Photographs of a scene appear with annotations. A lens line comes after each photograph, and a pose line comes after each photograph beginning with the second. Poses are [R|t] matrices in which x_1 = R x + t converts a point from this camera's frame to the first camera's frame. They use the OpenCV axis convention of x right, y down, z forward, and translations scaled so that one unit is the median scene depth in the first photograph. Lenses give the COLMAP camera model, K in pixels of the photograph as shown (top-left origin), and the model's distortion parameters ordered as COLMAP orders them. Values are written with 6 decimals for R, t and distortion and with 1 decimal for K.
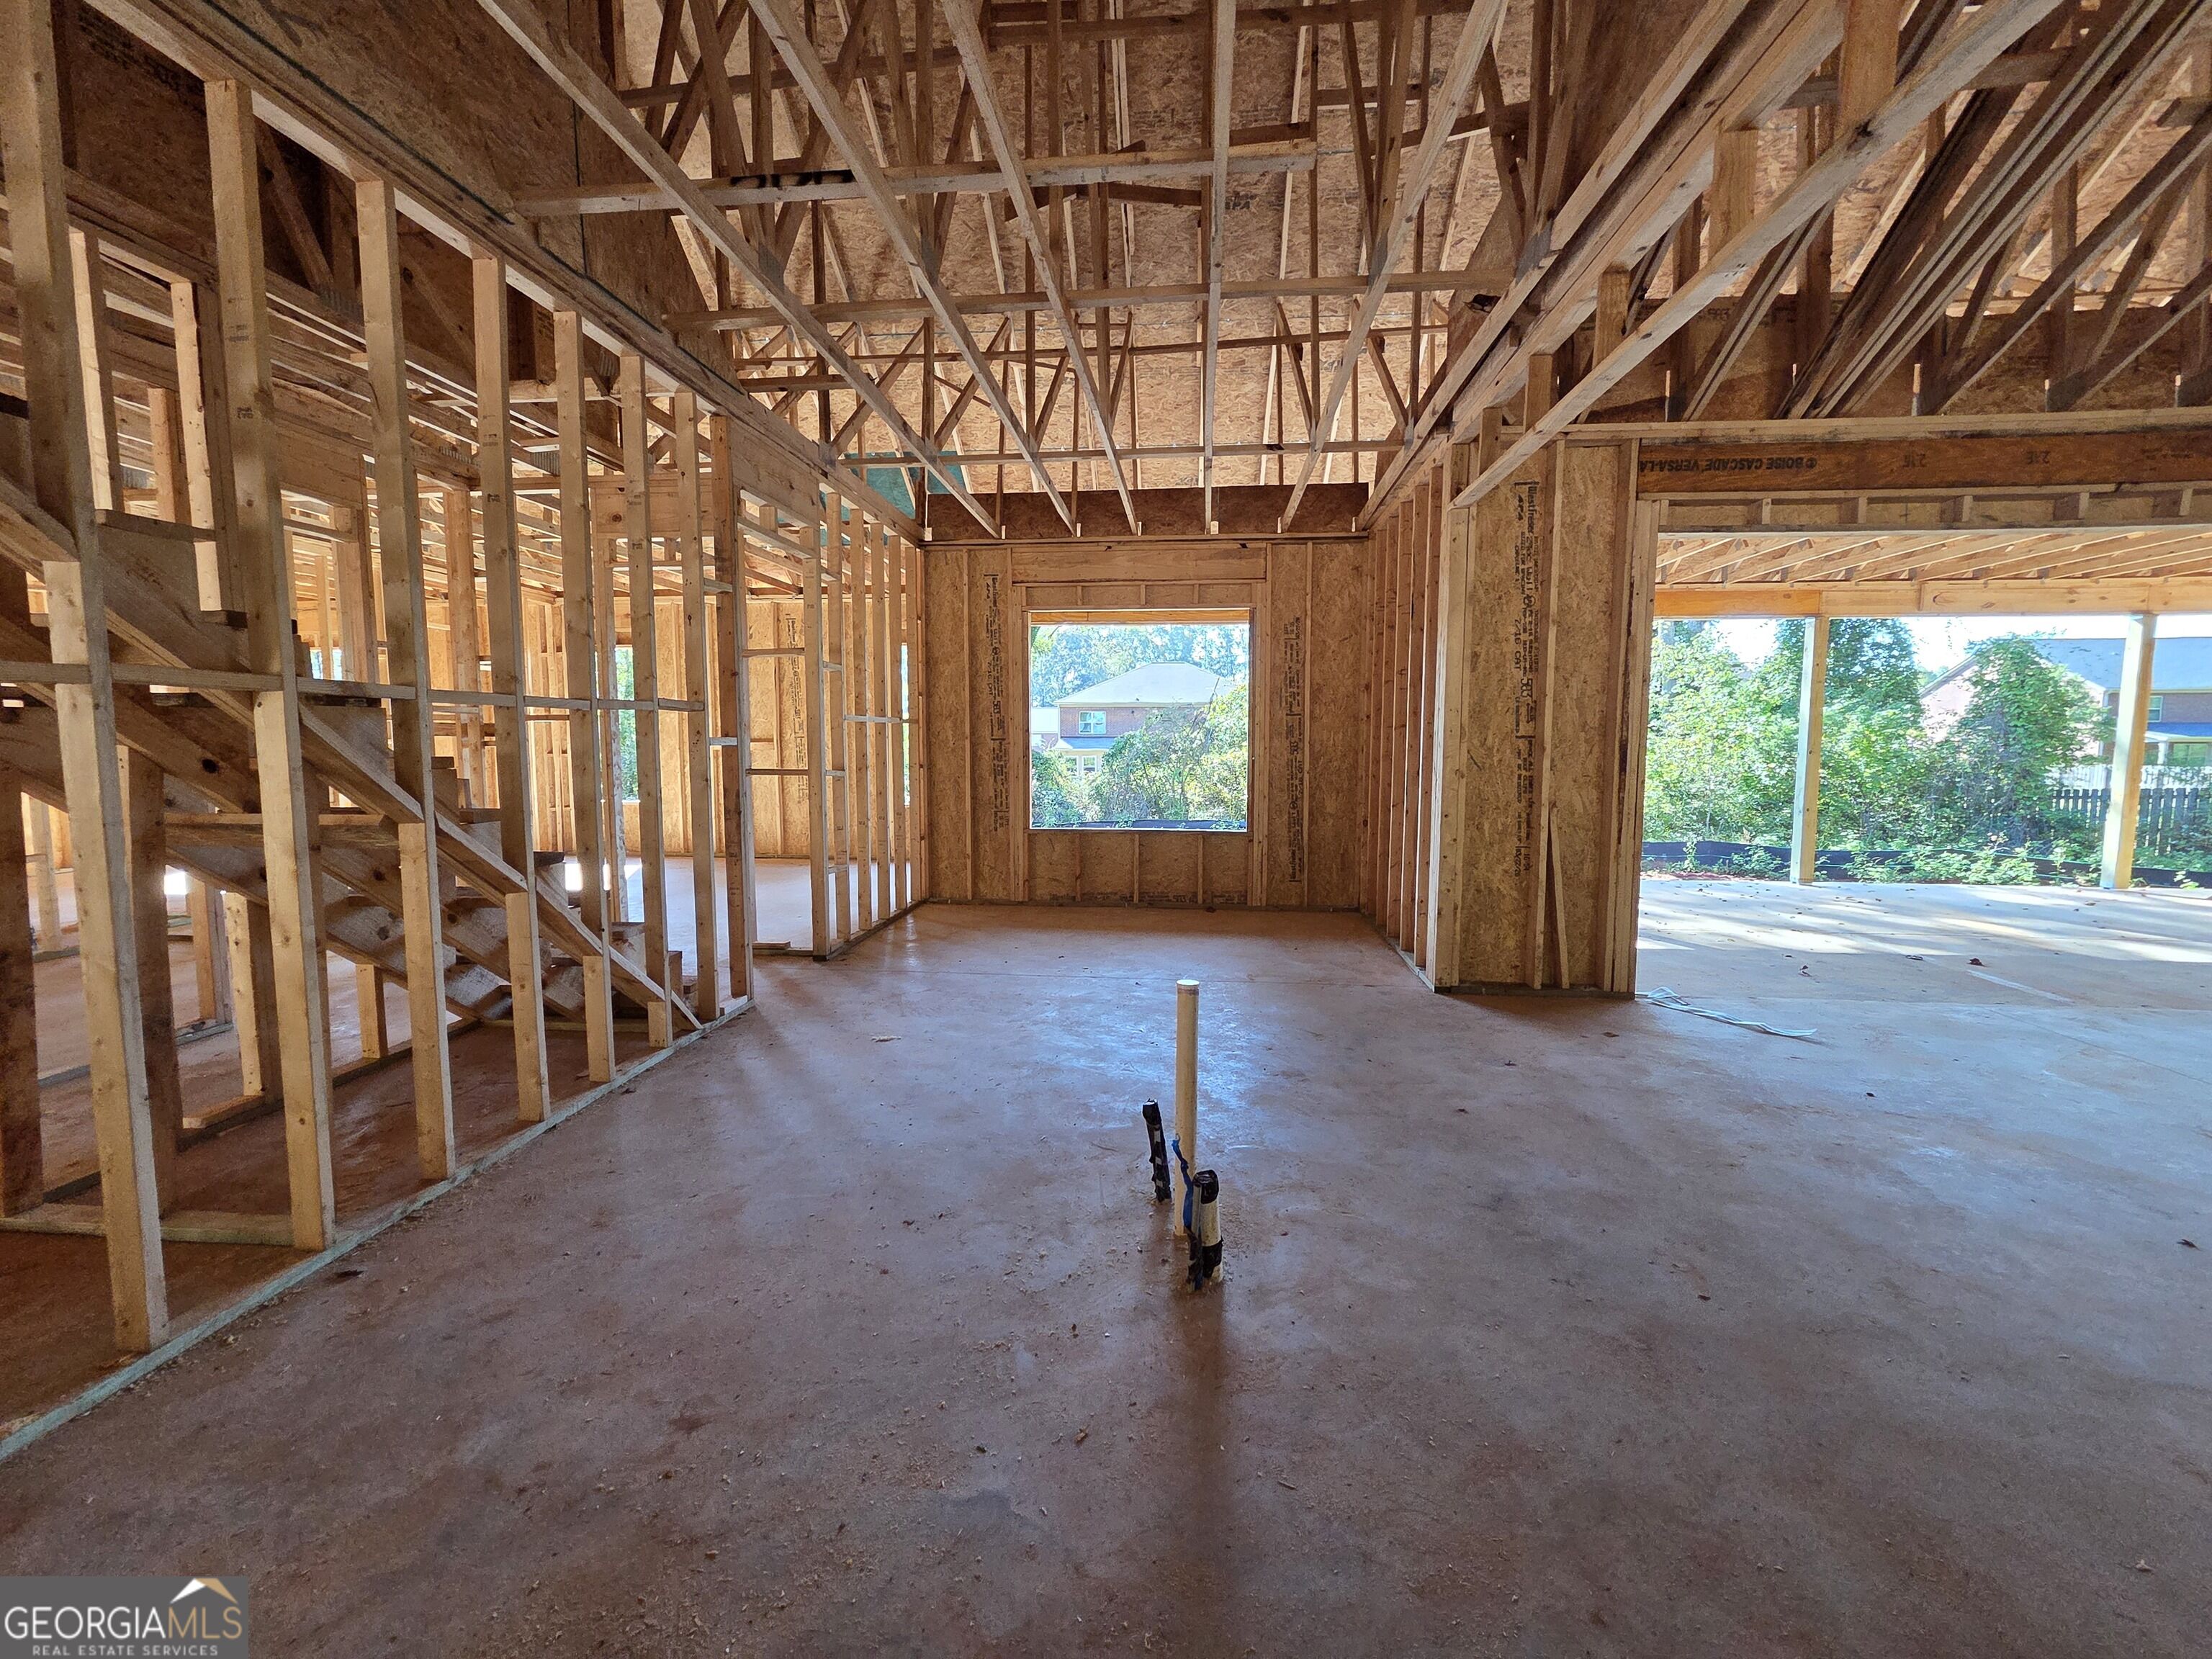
lens RADIAL K [[910.7, 0, 1104.2], [0, 910.7, 822.4], [0, 0, 1]] dist [-0.001146, -0.000609]
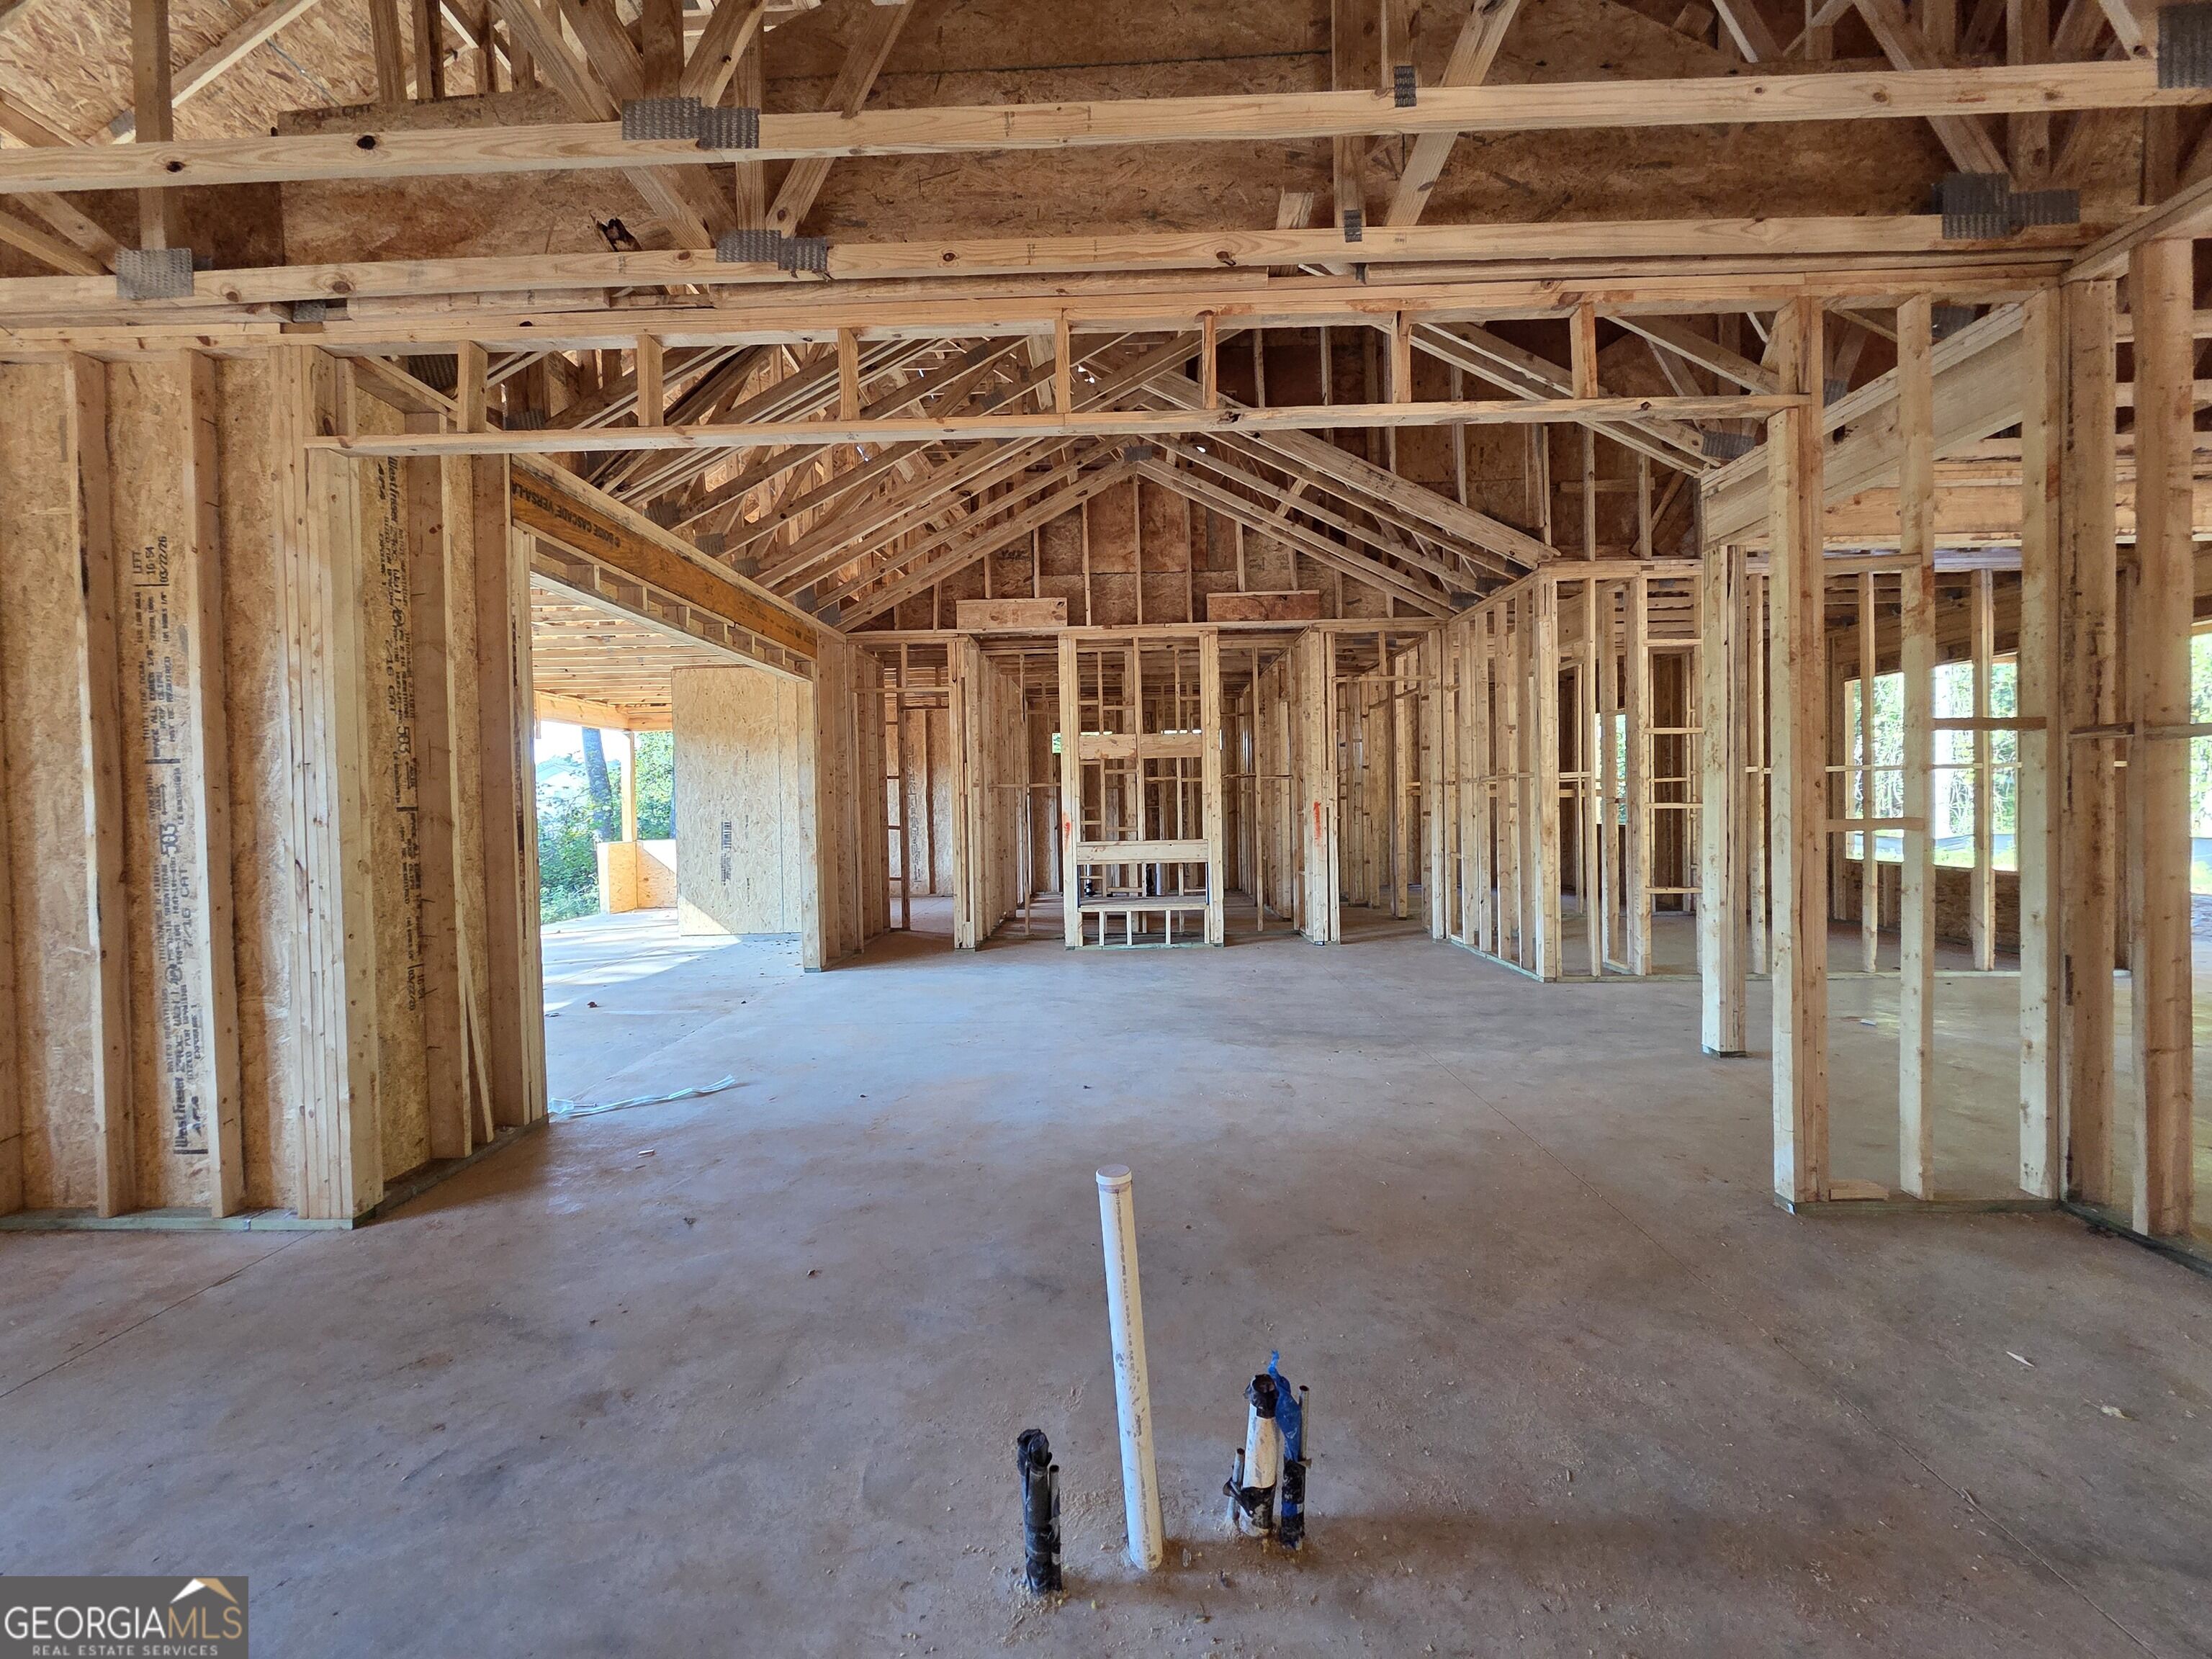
lens RADIAL K [[910.7, 0, 1104.2], [0, 910.7, 822.4], [0, 0, 1]] dist [-0.001146, -0.000609]
pose [[-0.077039, -0.021122, 0.996804, -0.288608], [0.109557, 0.993542, 0.029520, -0.047780], [-0.990991, 0.111481, -0.074228, 0.544475]]
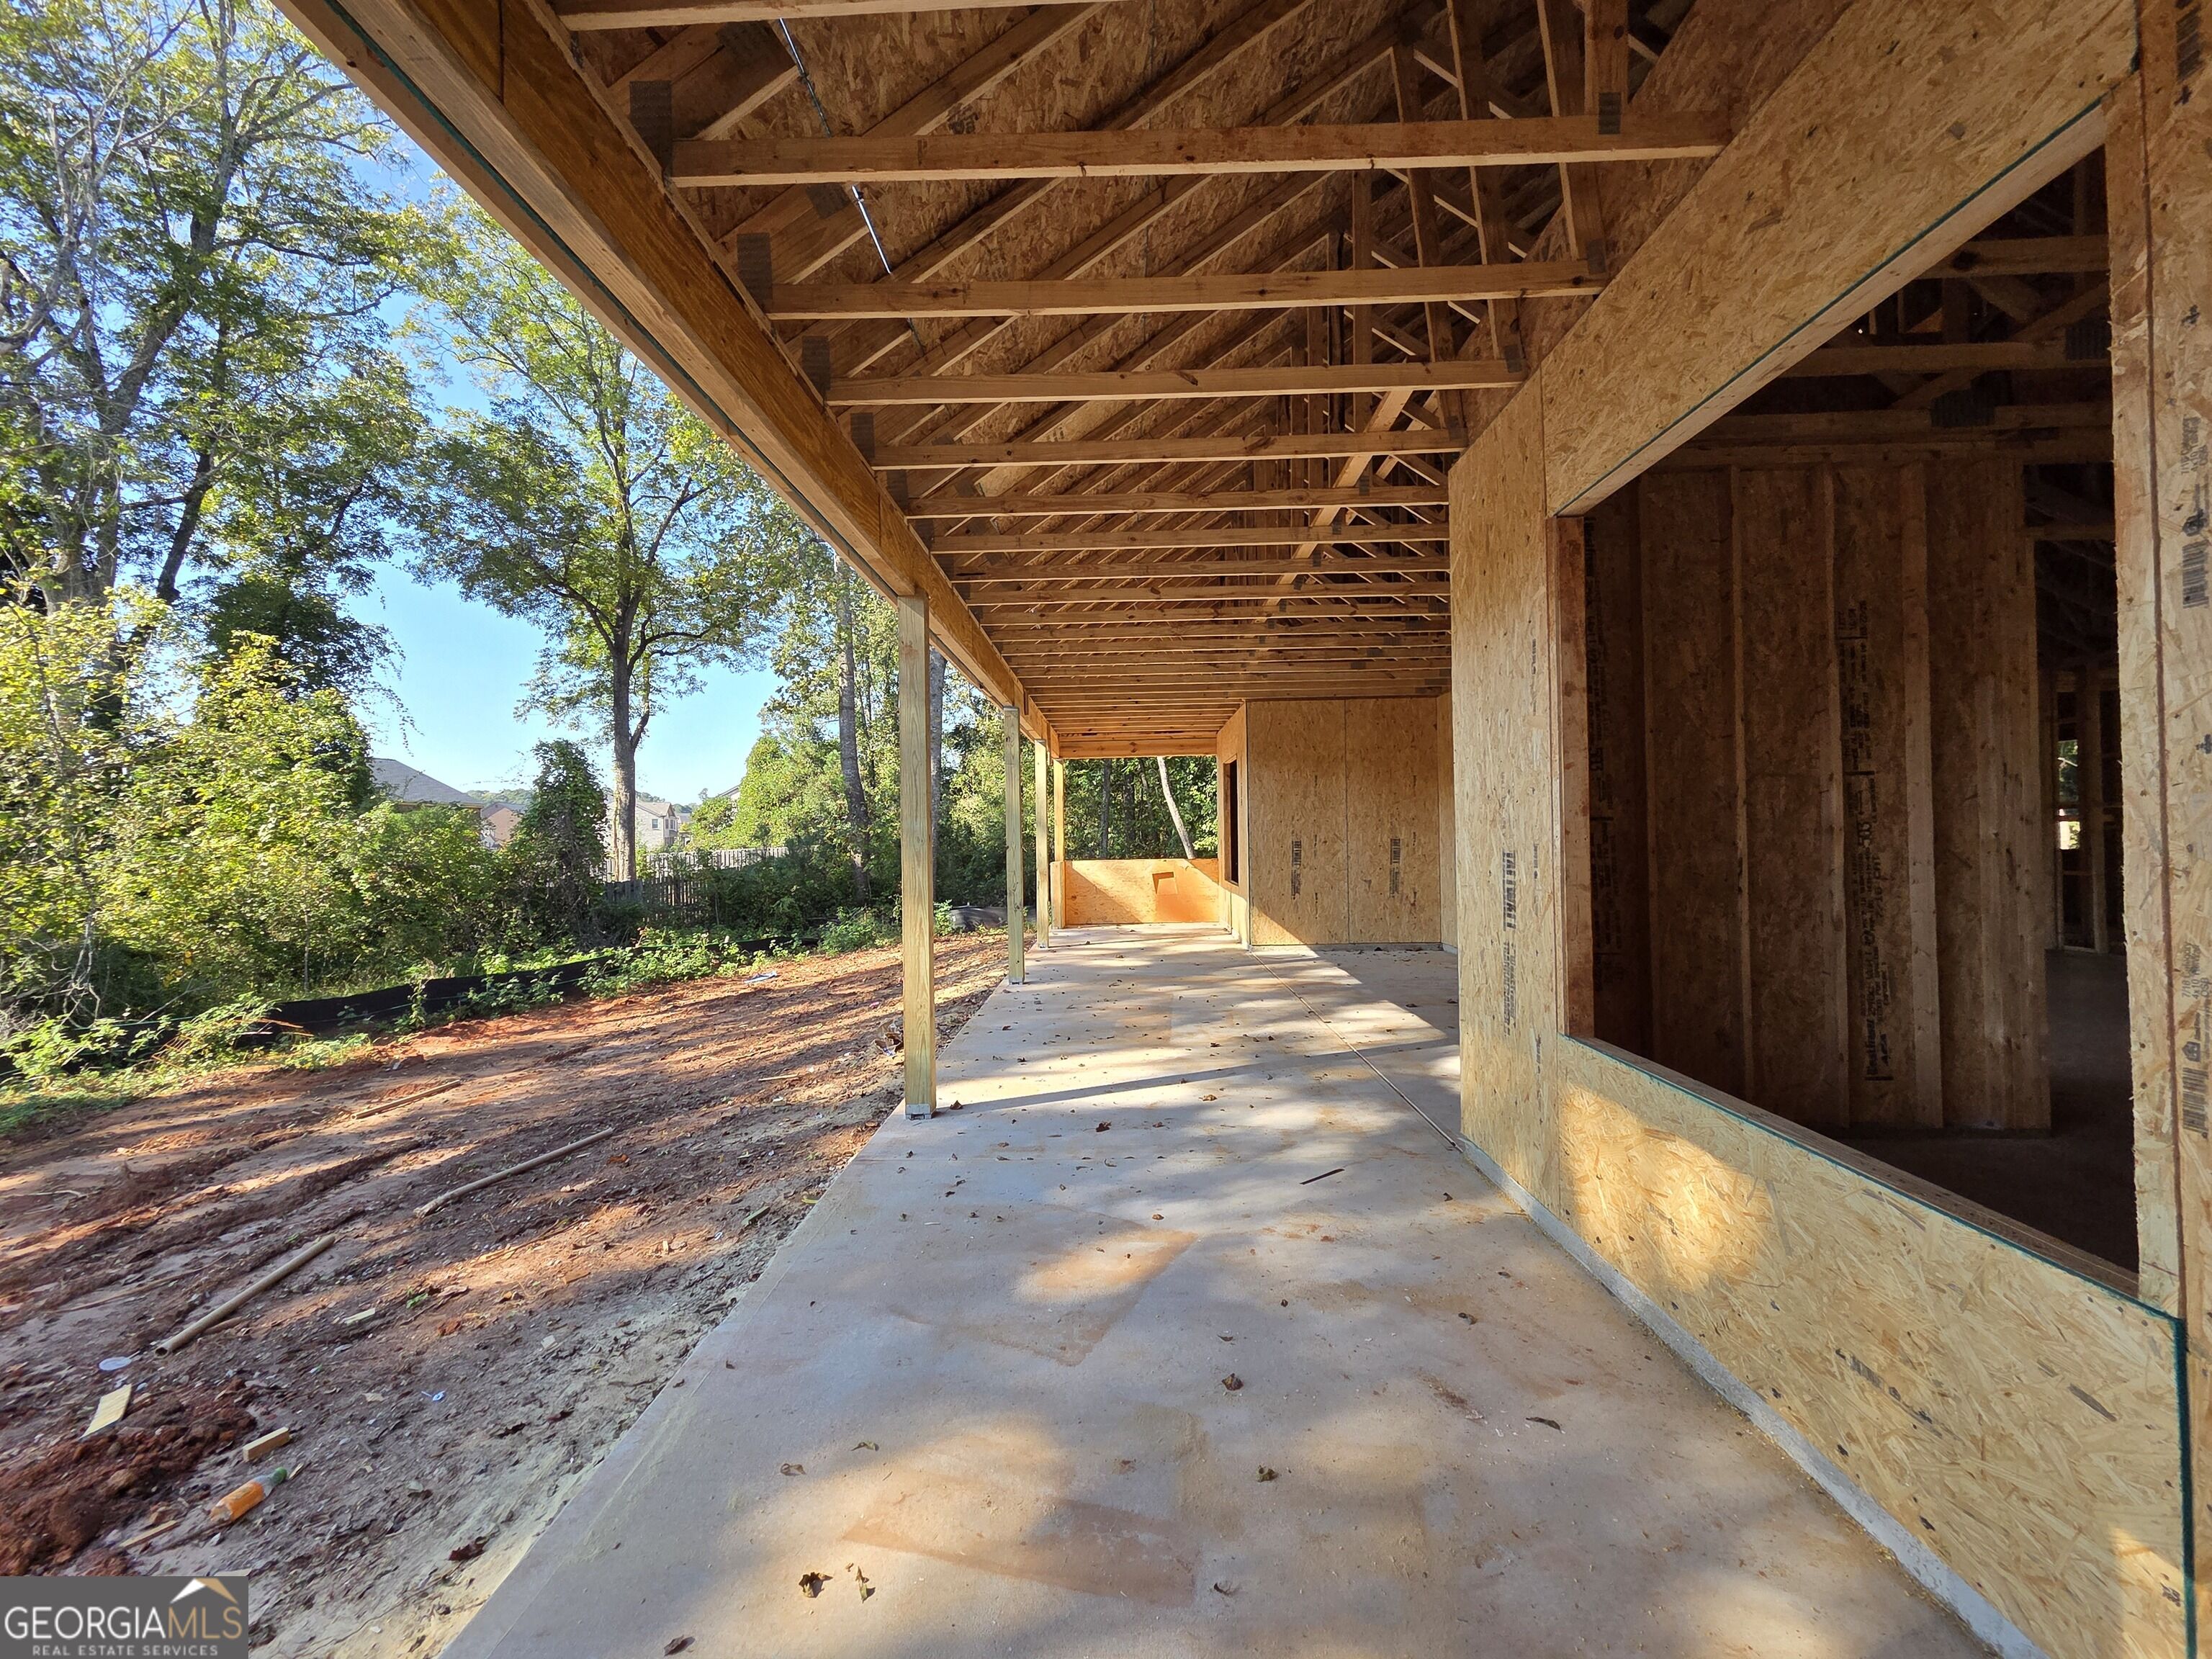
lens RADIAL K [[910.7, 0, 1104.2], [0, 910.7, 822.4], [0, 0, 1]] dist [-0.001146, -0.000609]
pose [[-0.080566, 0.012798, 0.996667, -0.372532], [0.108786, 0.994057, -0.003971, -0.176623], [-0.990795, 0.108104, -0.081480, 1.962240]]
